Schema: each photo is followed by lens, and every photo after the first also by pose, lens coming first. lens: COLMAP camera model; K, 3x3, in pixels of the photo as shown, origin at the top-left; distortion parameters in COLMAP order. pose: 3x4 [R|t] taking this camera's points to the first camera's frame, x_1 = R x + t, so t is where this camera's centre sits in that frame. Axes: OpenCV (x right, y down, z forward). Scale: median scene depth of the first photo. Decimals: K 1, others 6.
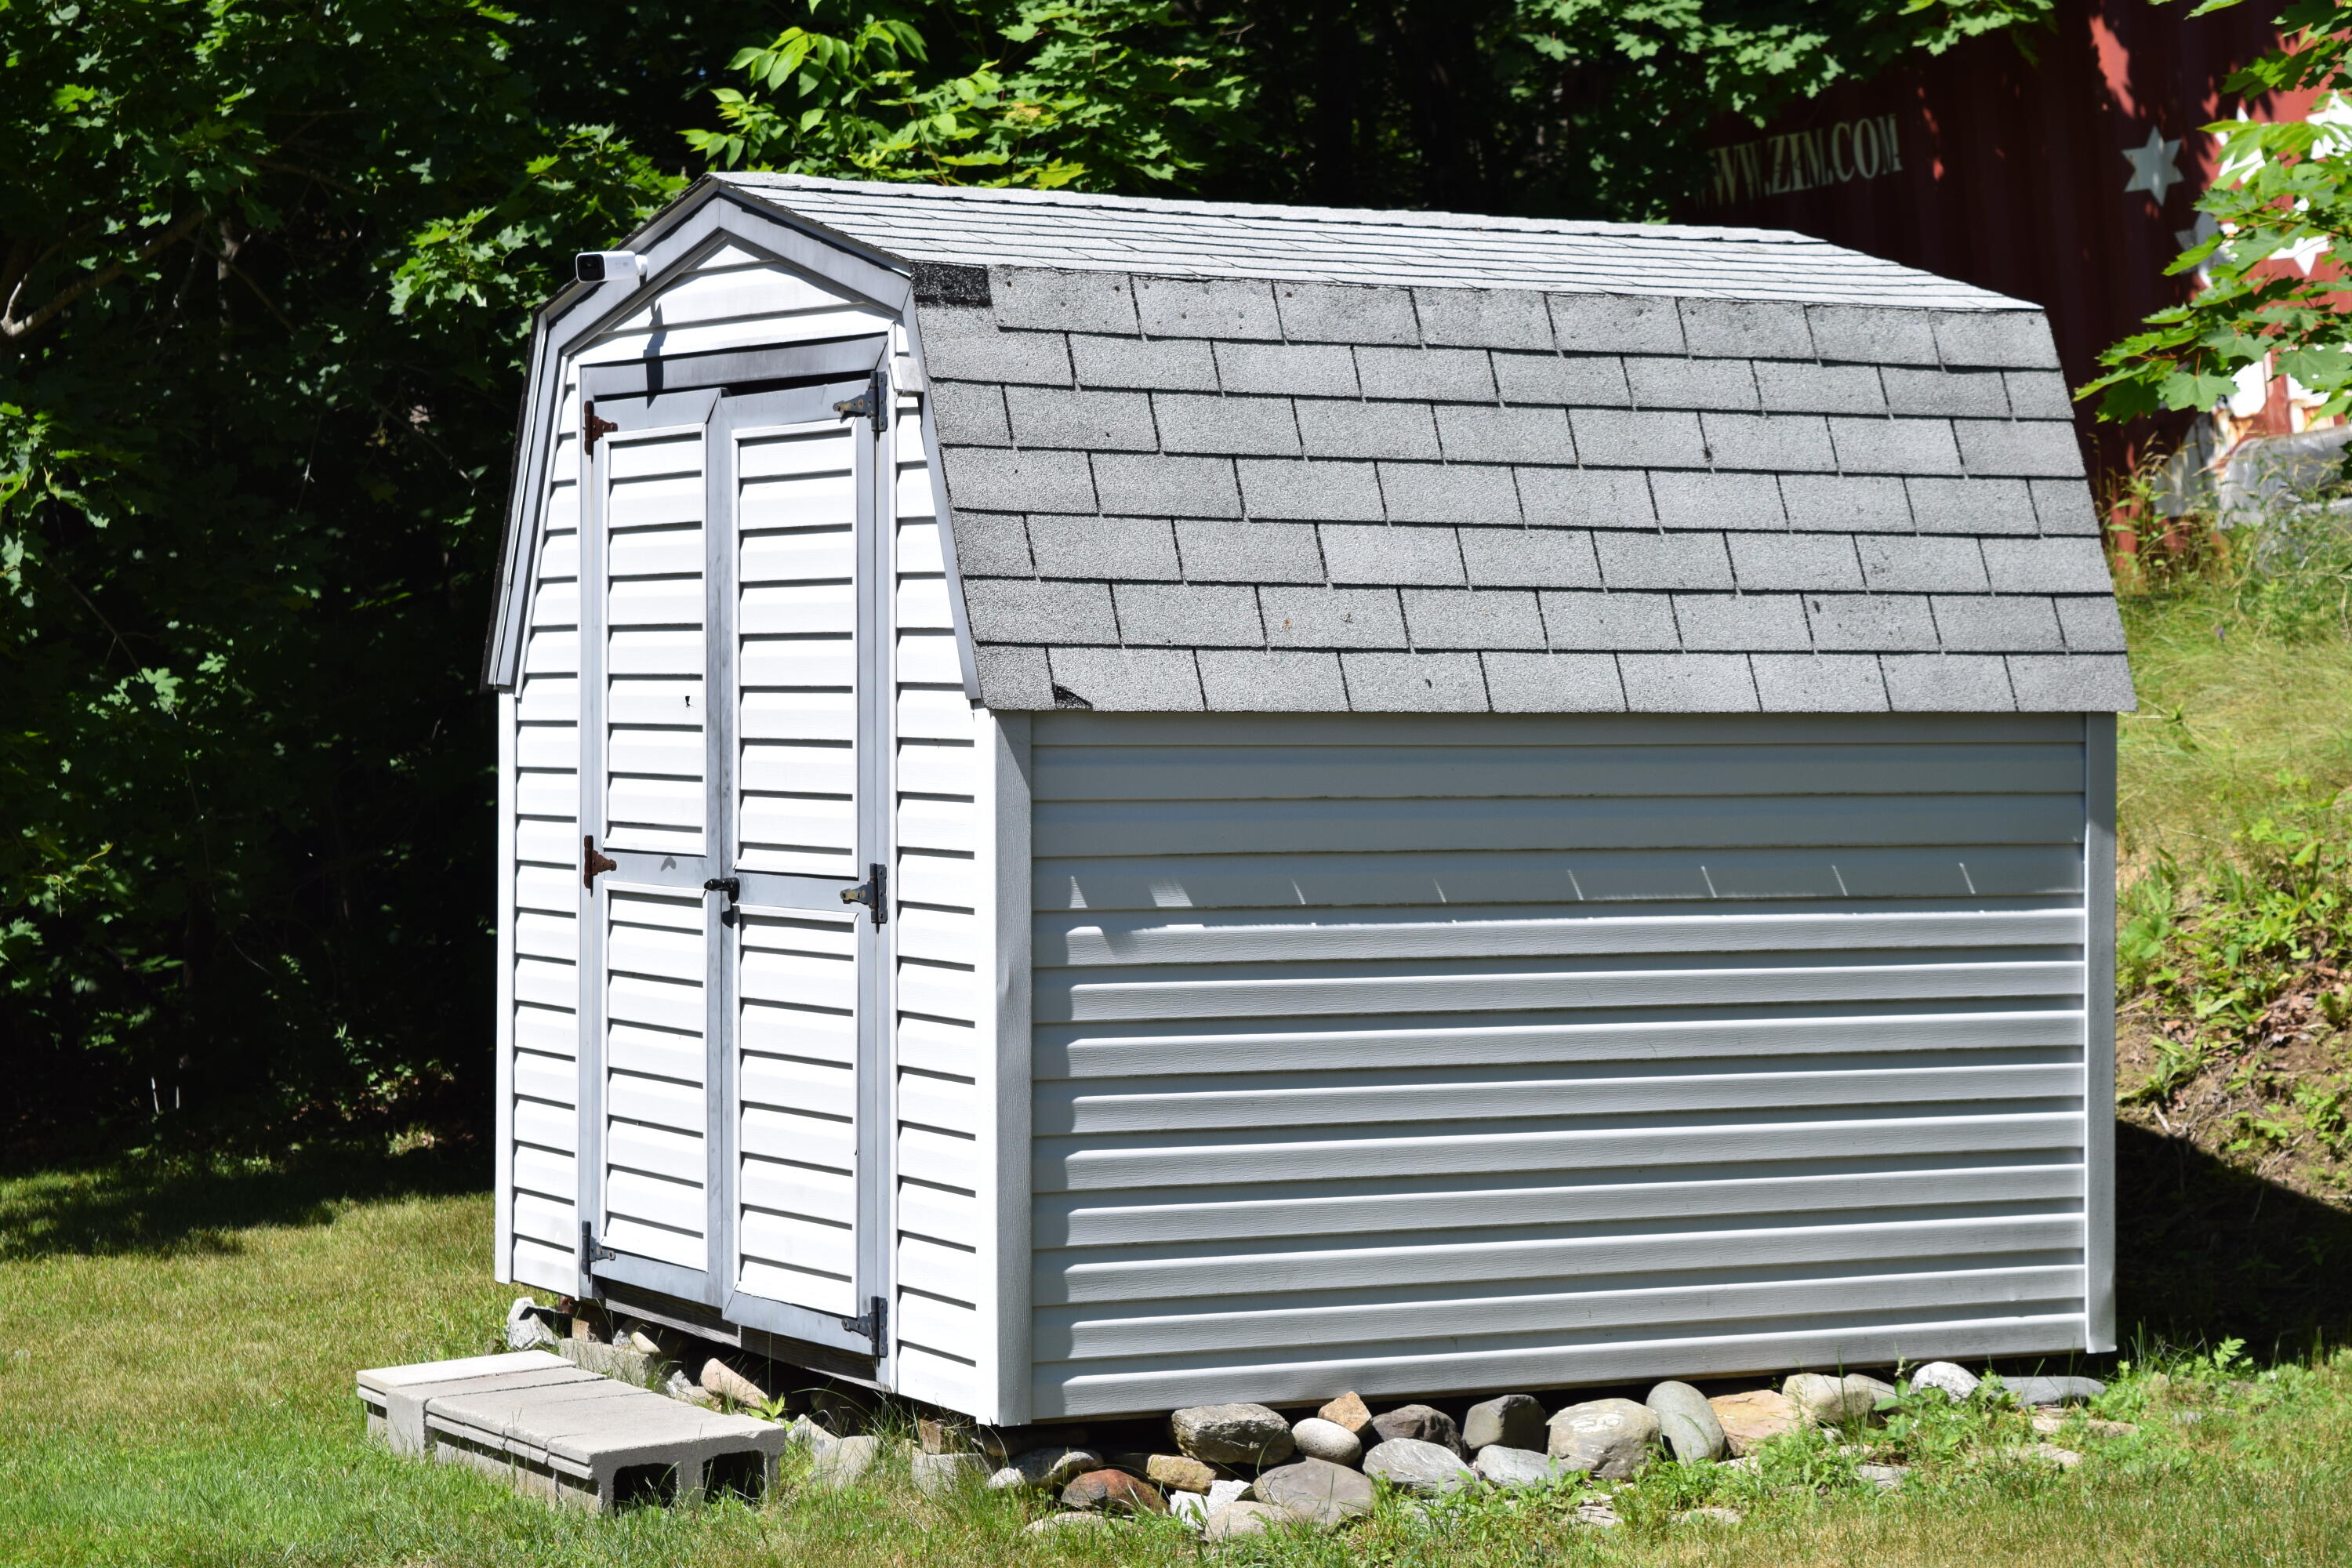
lens RADIAL K [[5341.5, 0, 1176.0], [0, 5341.5, 784.0], [0, 0, 1]] dist [0.063102, -0.476049]
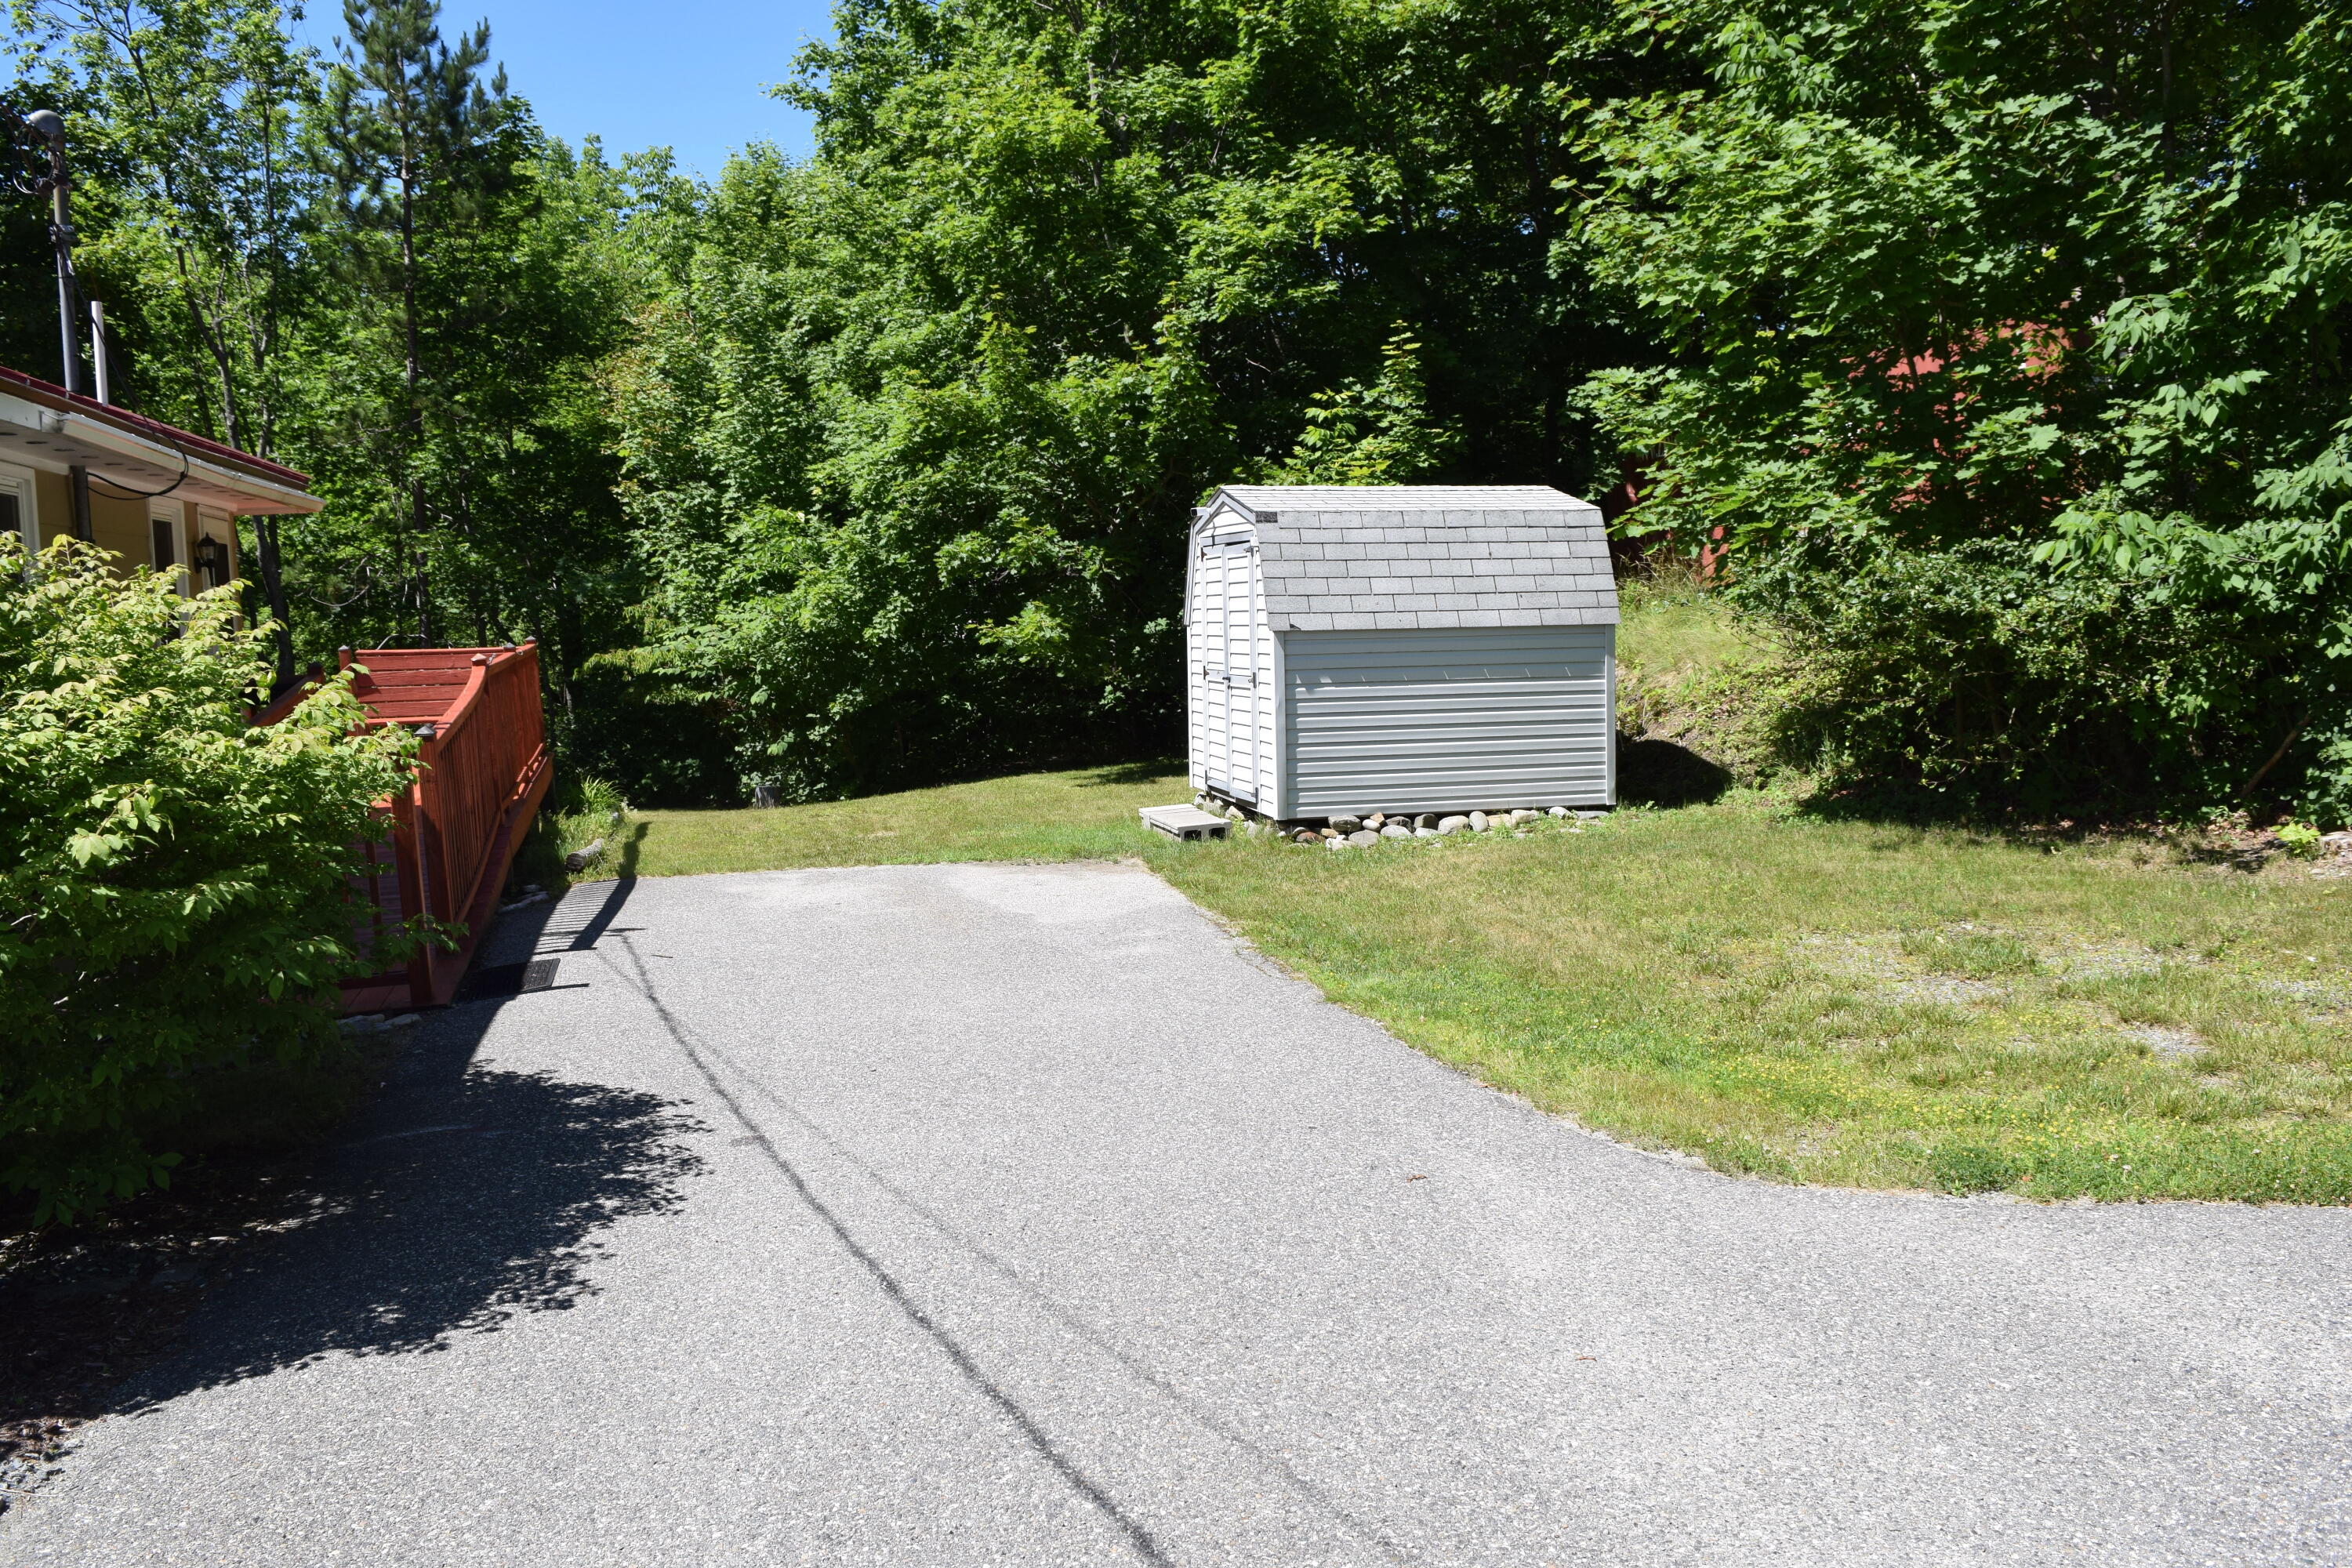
lens RADIAL K [[1888.5, 0, 1167.5], [0, 1888.5, 783.5], [0, 0, 1]] dist [-0.088965, 0.018850]
pose [[0.963318, -0.000681, -0.268362, 0.230670], [0.020333, 0.997308, 0.070456, -0.001683], [0.267591, -0.073328, 0.960738, -0.281896]]
